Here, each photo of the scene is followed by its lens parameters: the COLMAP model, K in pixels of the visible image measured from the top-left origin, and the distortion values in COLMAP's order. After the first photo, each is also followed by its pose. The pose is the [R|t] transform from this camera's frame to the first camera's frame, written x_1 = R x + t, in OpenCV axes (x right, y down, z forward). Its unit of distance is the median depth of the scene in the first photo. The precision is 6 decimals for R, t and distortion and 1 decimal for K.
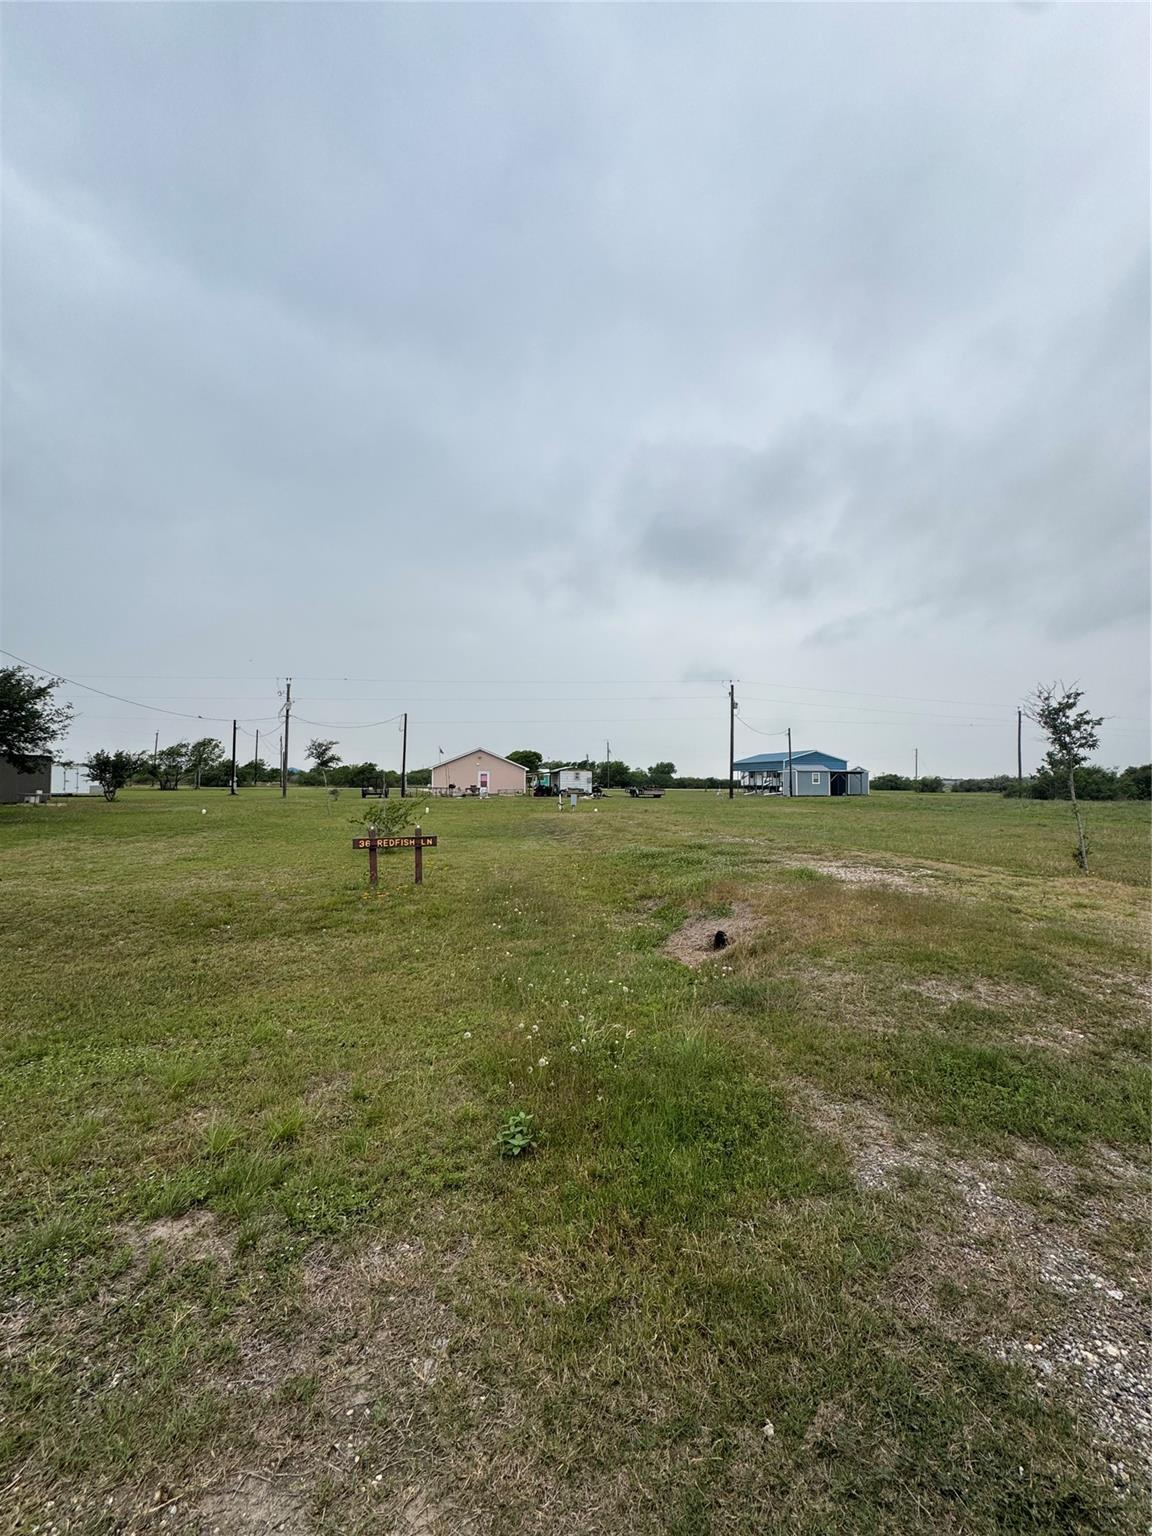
lens RADIAL K [[615.9, 0, 576.0], [0, 615.9, 768.0], [0, 0, 1]] dist [-0.000025, -0.000026]
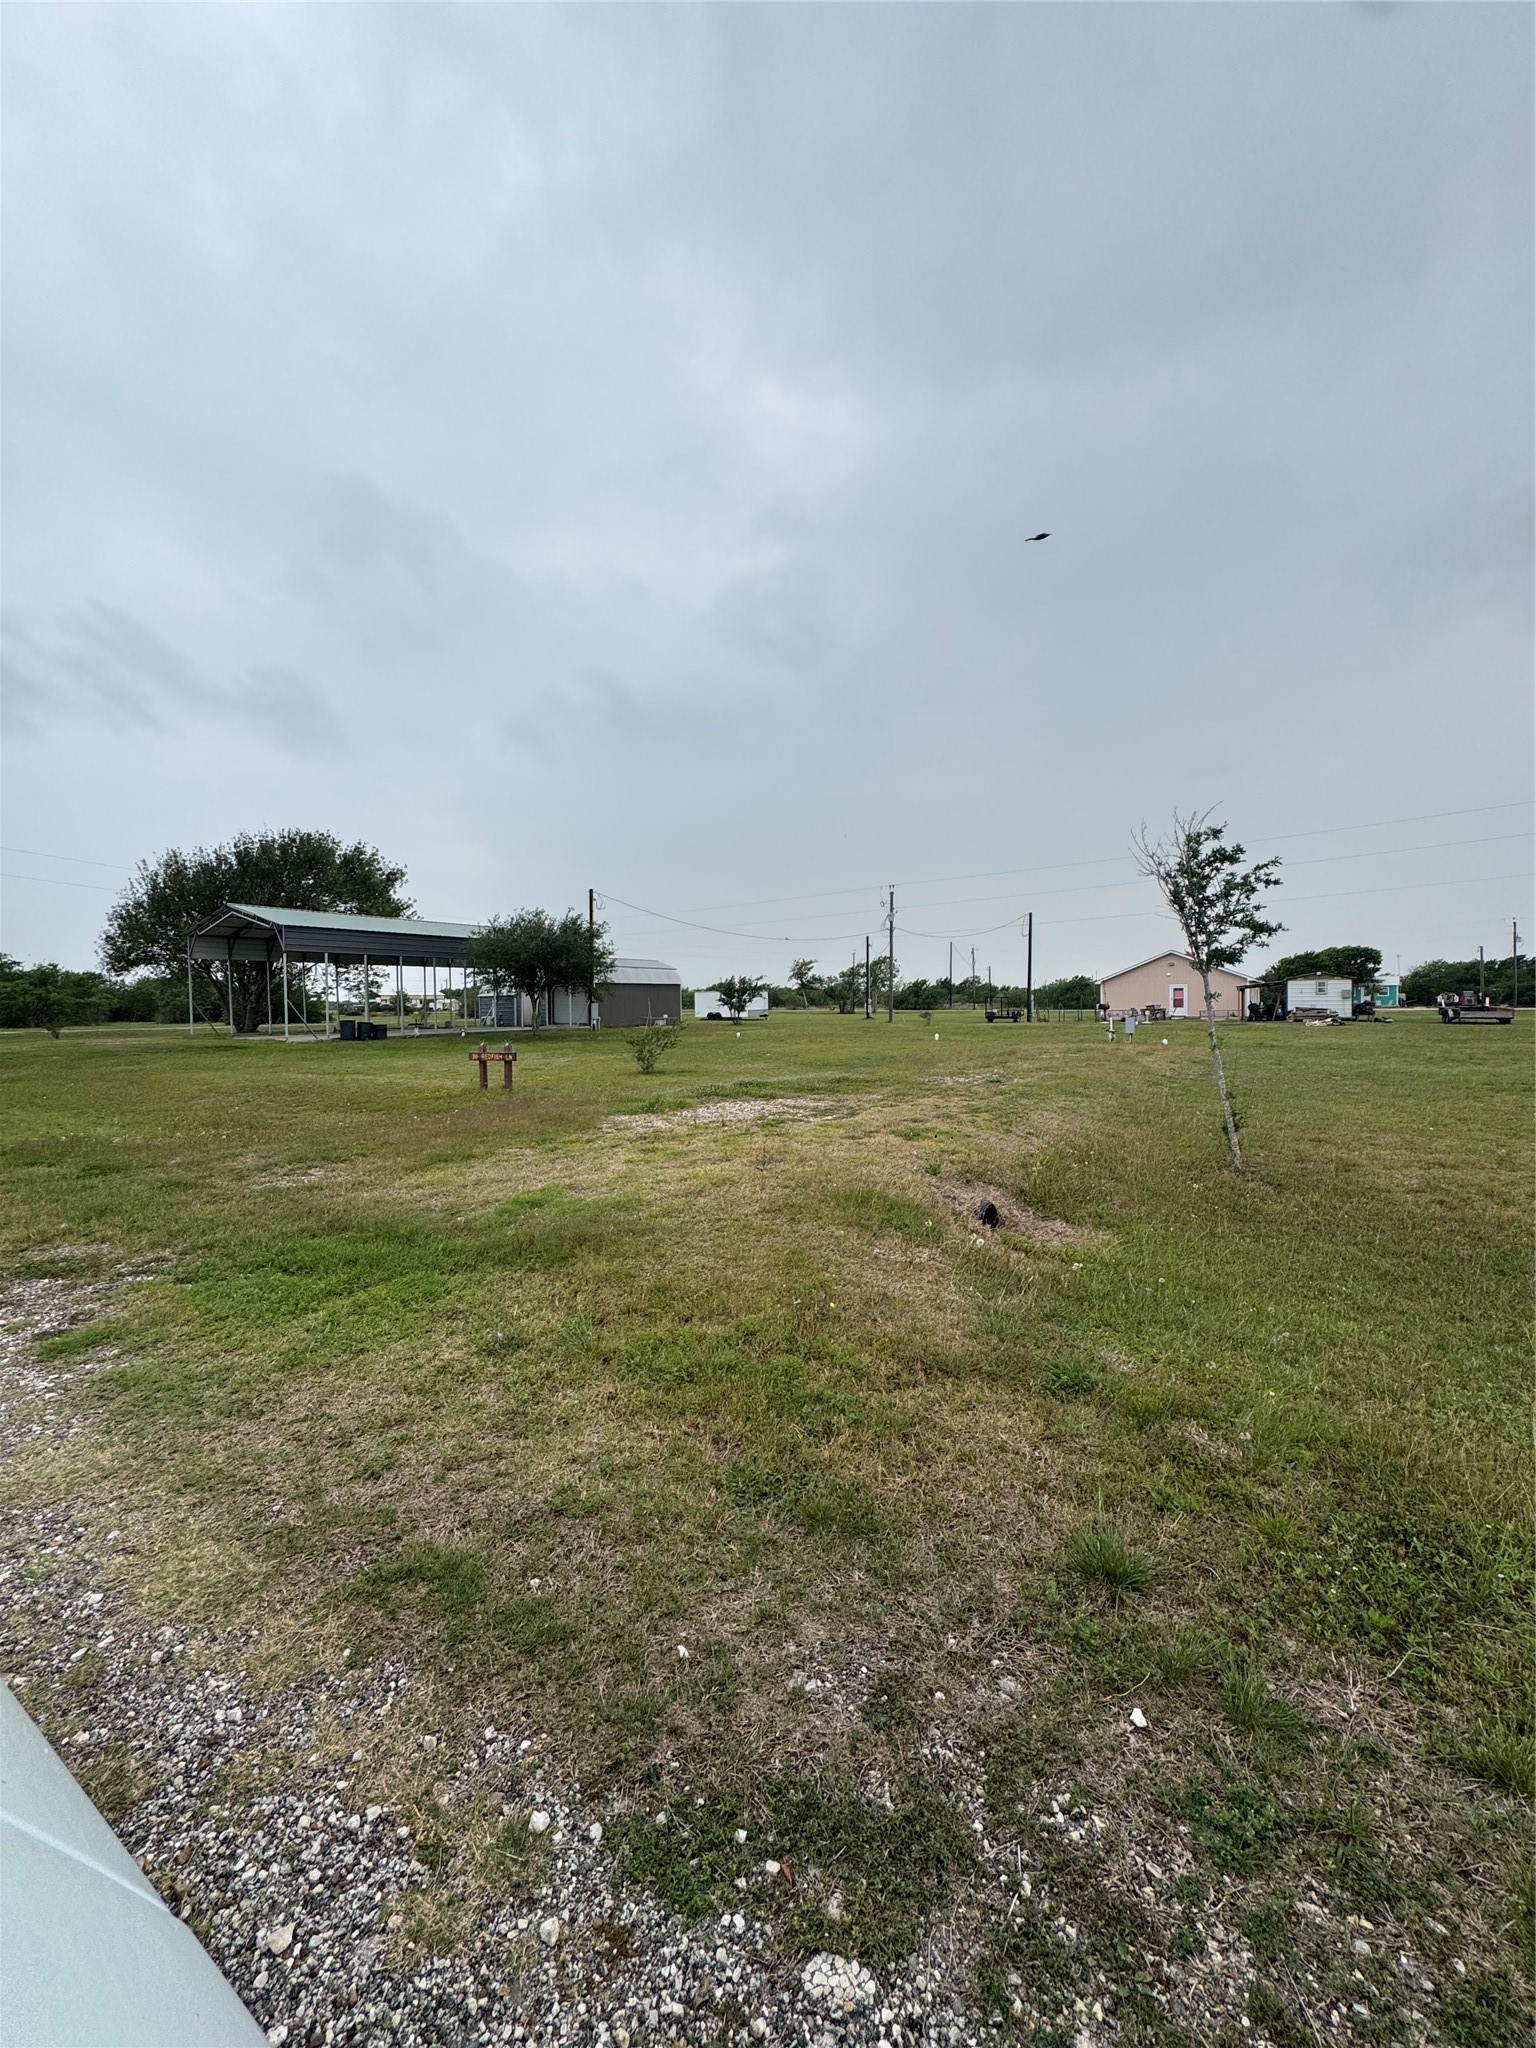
lens RADIAL K [[821.2, 0, 768.0], [0, 821.2, 1024.0], [0, 0, 1]] dist [-0.000025, -0.000026]
pose [[0.713124, 0.004140, -0.701025, 0.184380], [0.030412, 0.998858, 0.036836, 0.001951], [0.700378, -0.047588, 0.712184, 0.032191]]
